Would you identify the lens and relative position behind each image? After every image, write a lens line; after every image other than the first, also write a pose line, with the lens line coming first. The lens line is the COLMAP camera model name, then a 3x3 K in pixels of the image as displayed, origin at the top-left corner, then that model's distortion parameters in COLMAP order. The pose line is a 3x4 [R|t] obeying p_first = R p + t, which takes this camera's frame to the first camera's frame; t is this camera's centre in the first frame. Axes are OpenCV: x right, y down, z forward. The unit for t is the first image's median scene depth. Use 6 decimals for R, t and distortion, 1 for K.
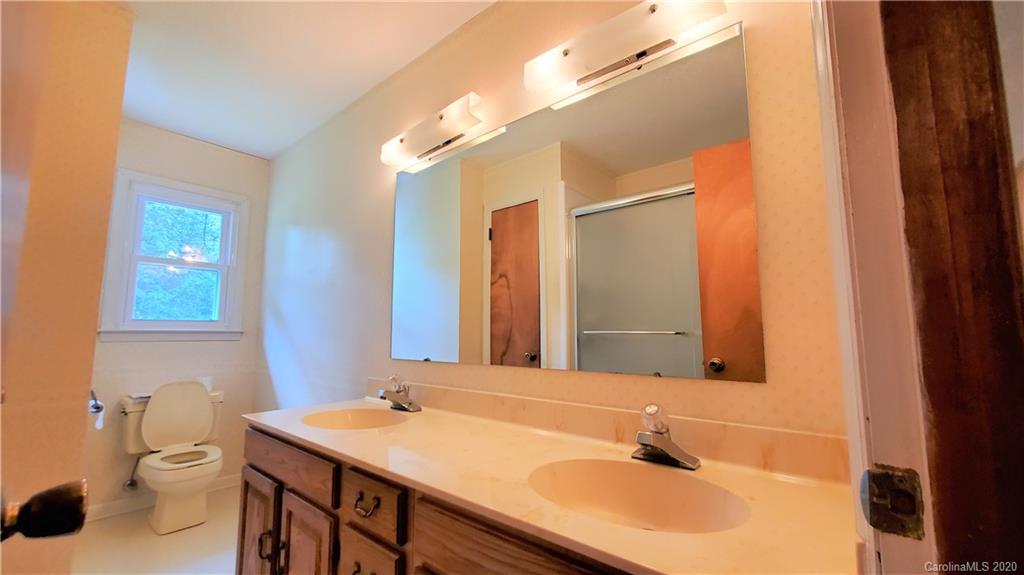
lens RADIAL K [[403.3, 0, 504.2], [0, 403.3, 292.3], [0, 0, 1]] dist [-0.000830, -0.001636]
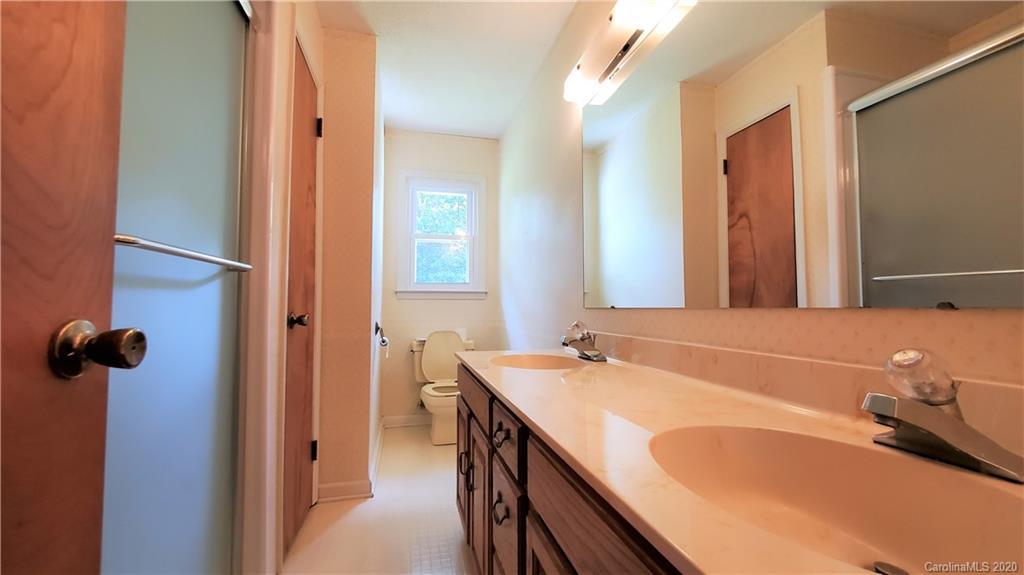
lens RADIAL K [[403.3, 0, 510.2], [0, 403.3, 288.2], [0, 0, 1]] dist [-0.000830, -0.001636]
pose [[0.816786, -0.028316, -0.576245, 0.099612], [0.060864, 0.997450, 0.037257, 0.058745], [0.573721, -0.065504, 0.816427, 0.104283]]
